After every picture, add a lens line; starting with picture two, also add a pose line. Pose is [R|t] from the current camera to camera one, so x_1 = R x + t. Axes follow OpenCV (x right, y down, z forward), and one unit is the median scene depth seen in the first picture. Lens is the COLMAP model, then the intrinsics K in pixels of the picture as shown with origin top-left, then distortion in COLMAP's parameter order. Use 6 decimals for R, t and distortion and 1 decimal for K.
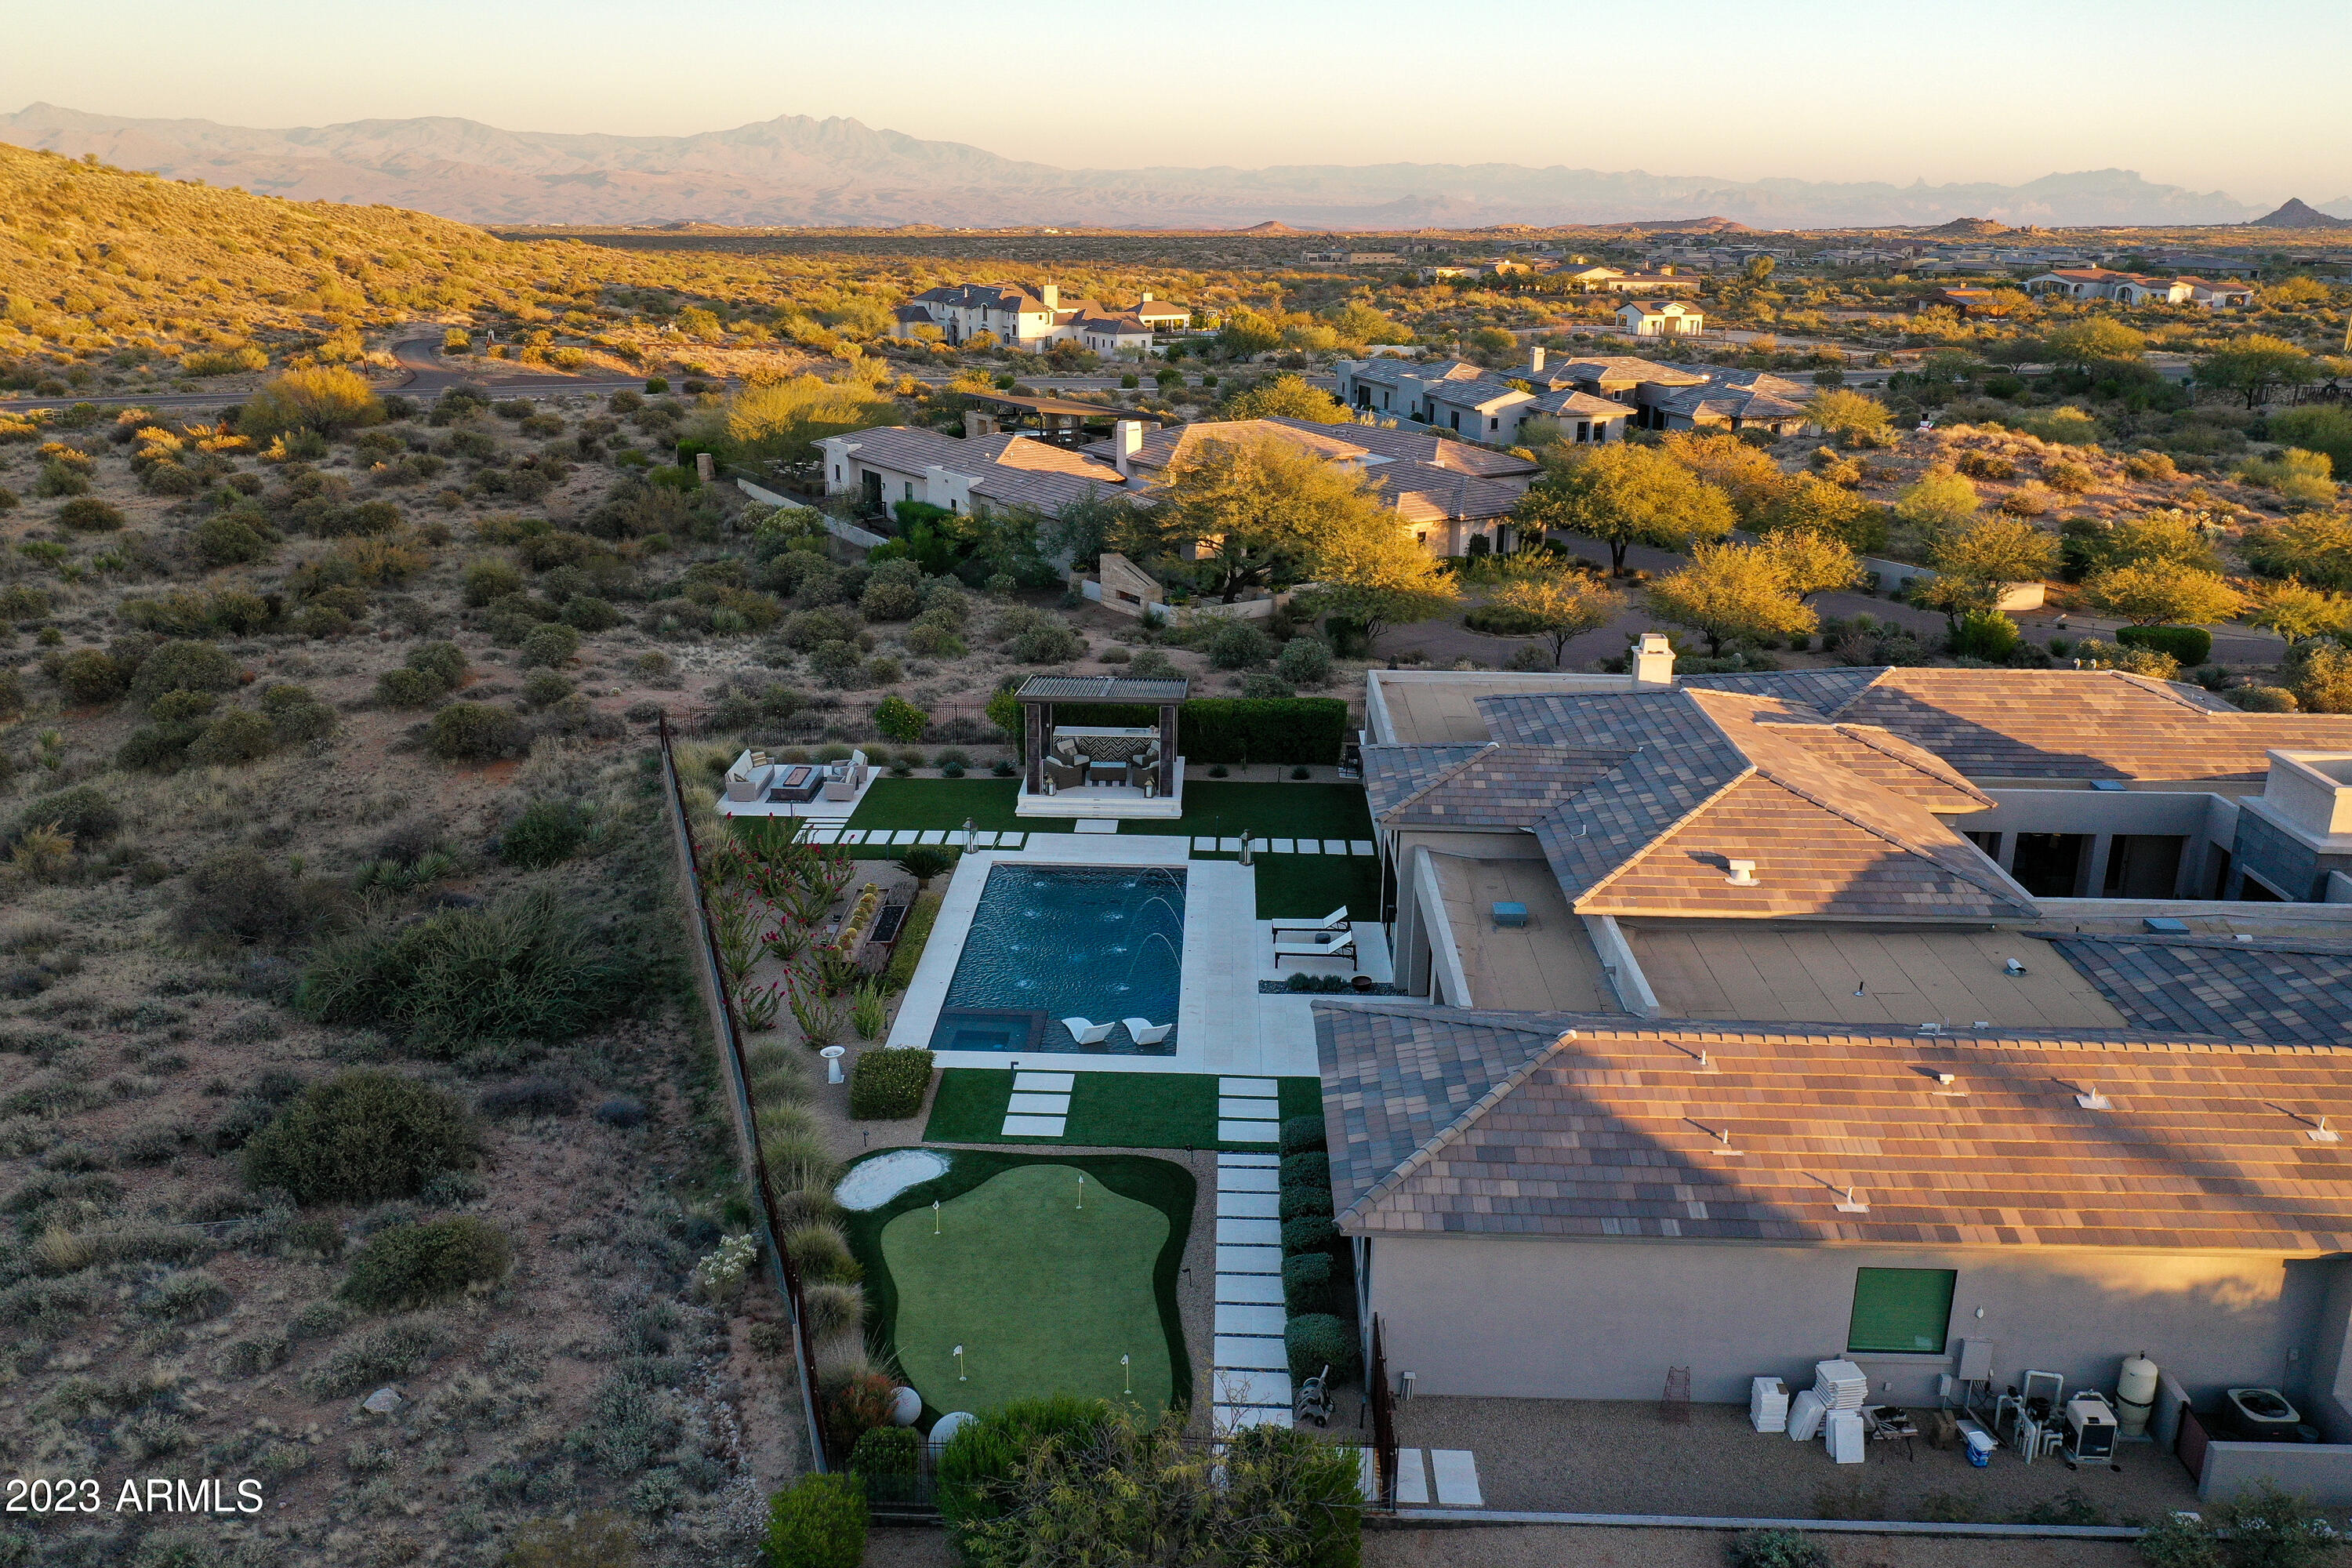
lens RADIAL K [[1906.6, 0, 1140.0], [0, 1906.6, 787.5], [0, 0, 1]] dist [0.002405, -0.001017]
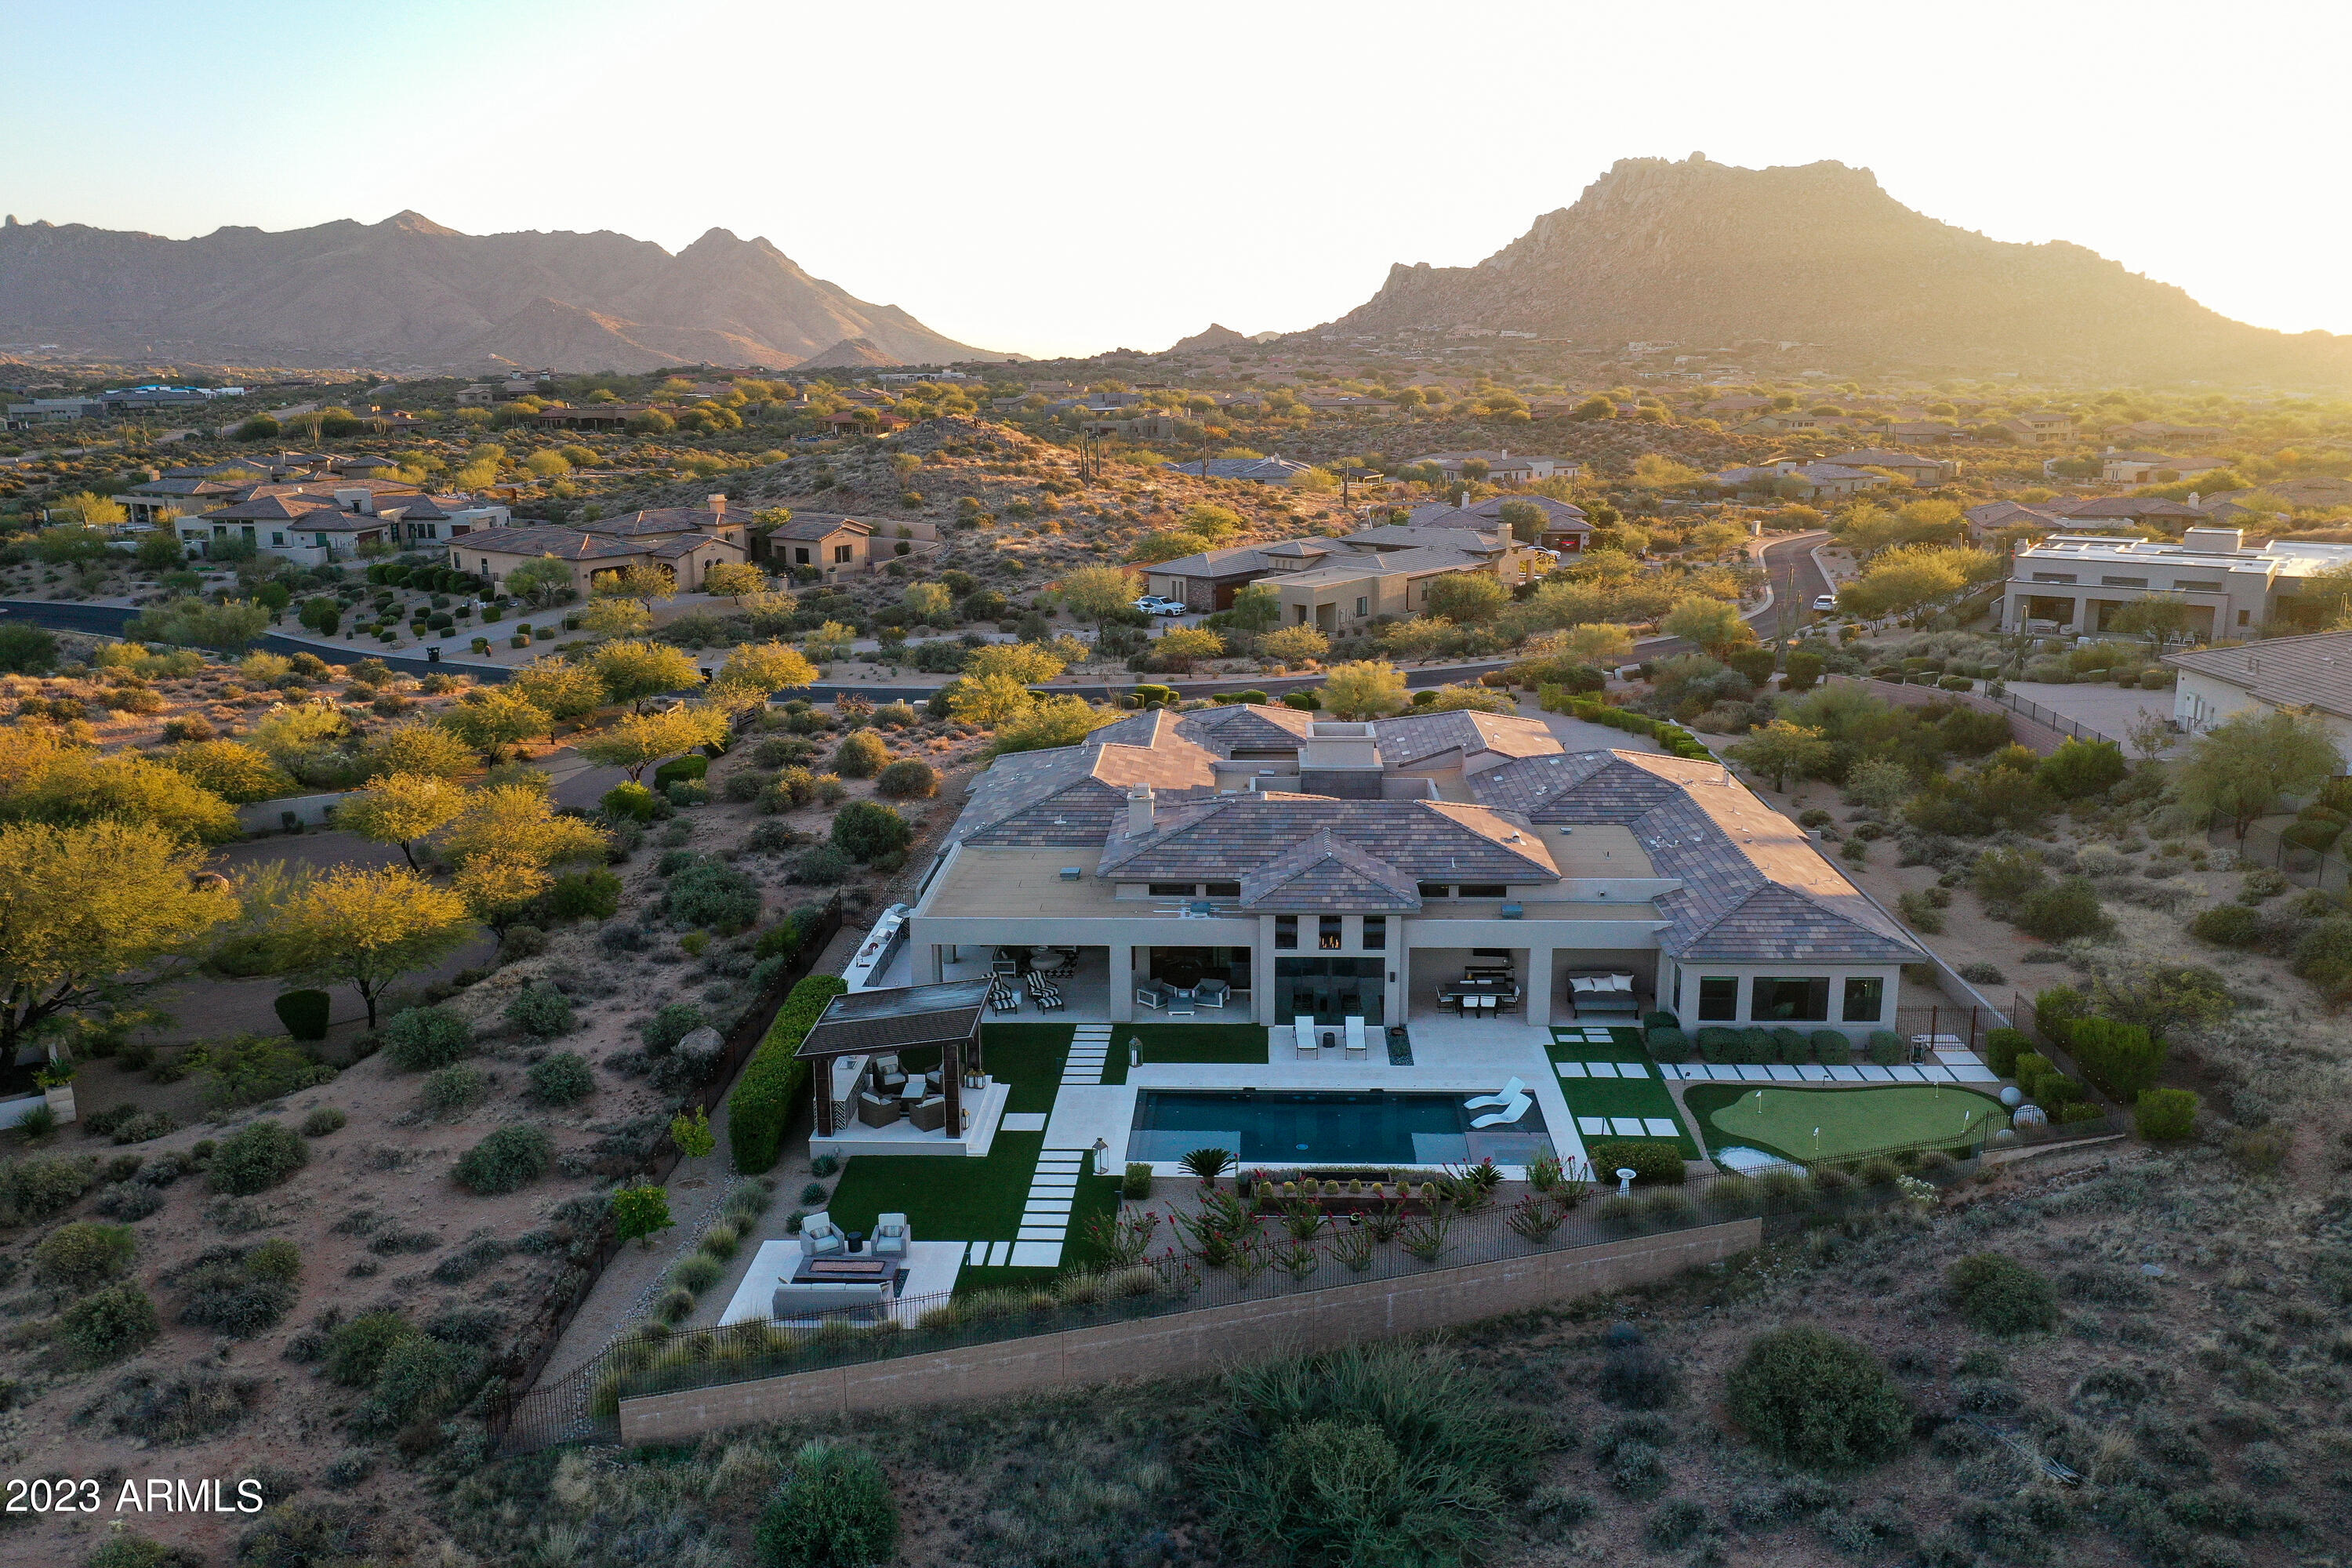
lens RADIAL K [[1868.5, 0, 1216.3], [0, 1868.5, 785.5], [0, 0, 1]] dist [-0.003324, -0.003834]
pose [[-0.022470, -0.240577, 0.970370, -1.158415], [0.302654, 0.923433, 0.235949, -0.425477], [-0.952836, 0.298988, 0.052062, 0.990437]]
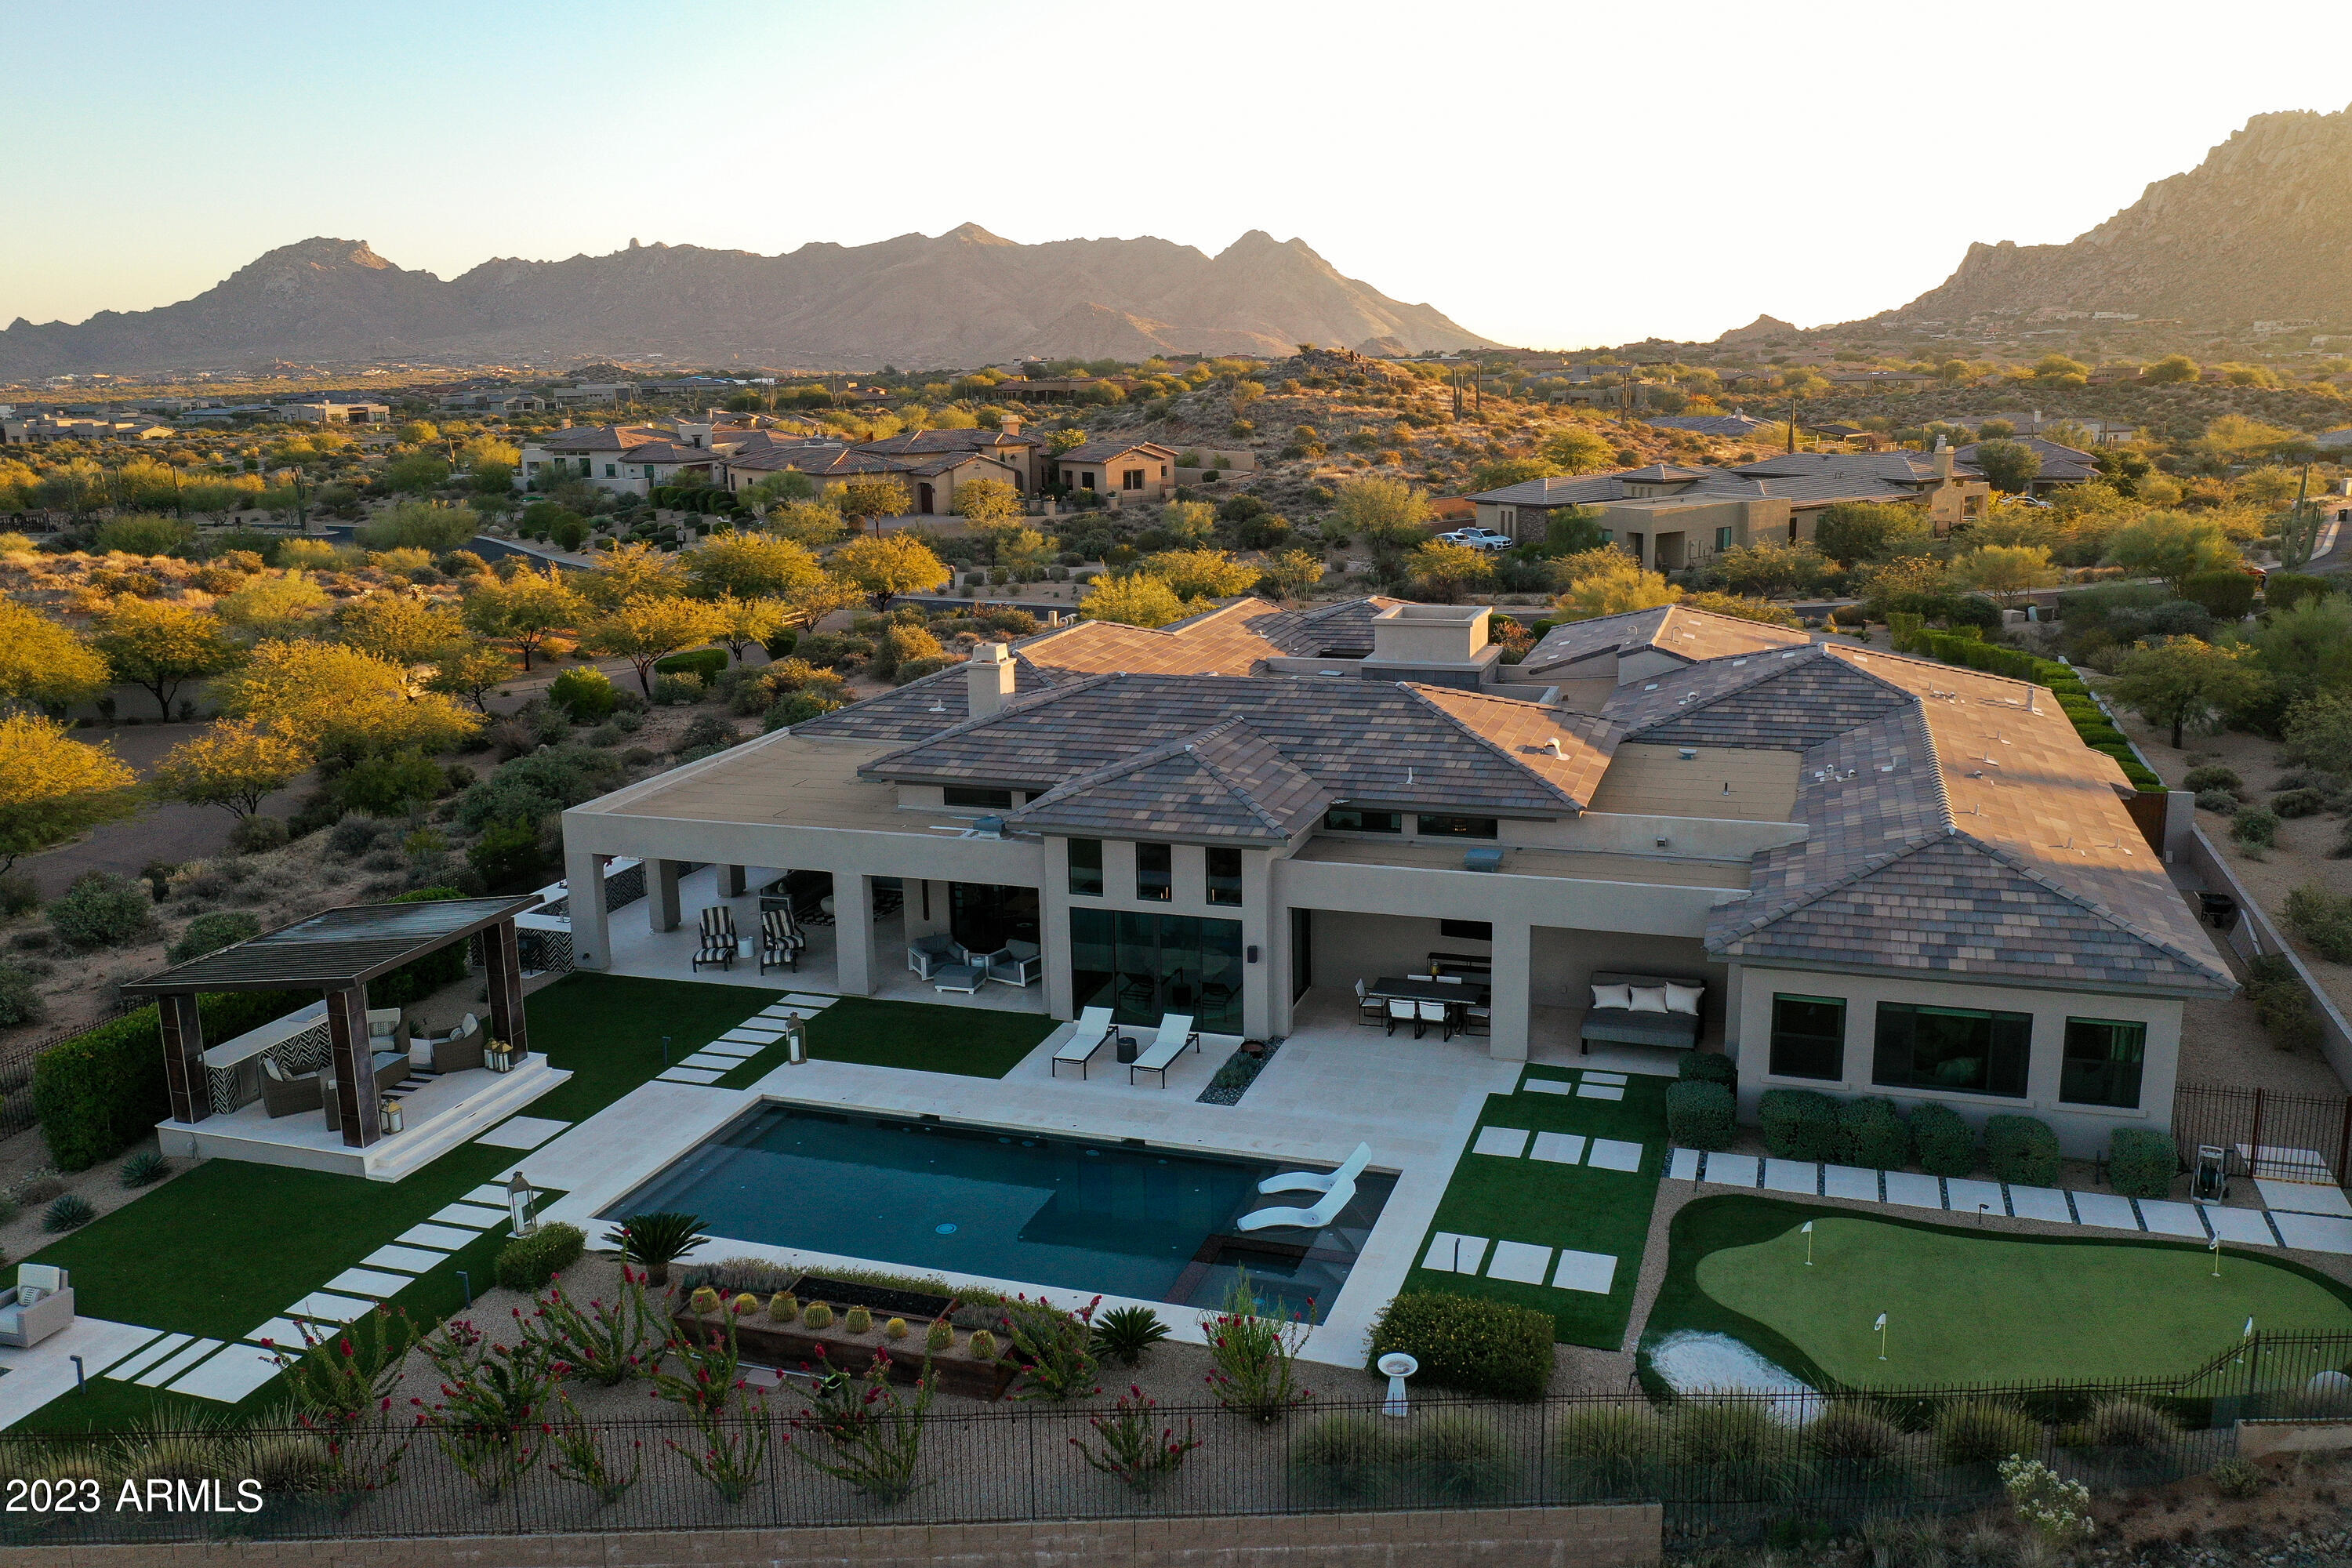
lens RADIAL K [[1906.1, 0, 1195.0], [0, 1906.1, 778.6], [0, 0, 1]] dist [-0.000751, -0.002684]
pose [[0.265763, -0.223647, 0.937738, -0.631121], [0.308783, 0.941219, 0.136966, -0.126906], [-0.913249, 0.253157, 0.319199, 0.721893]]
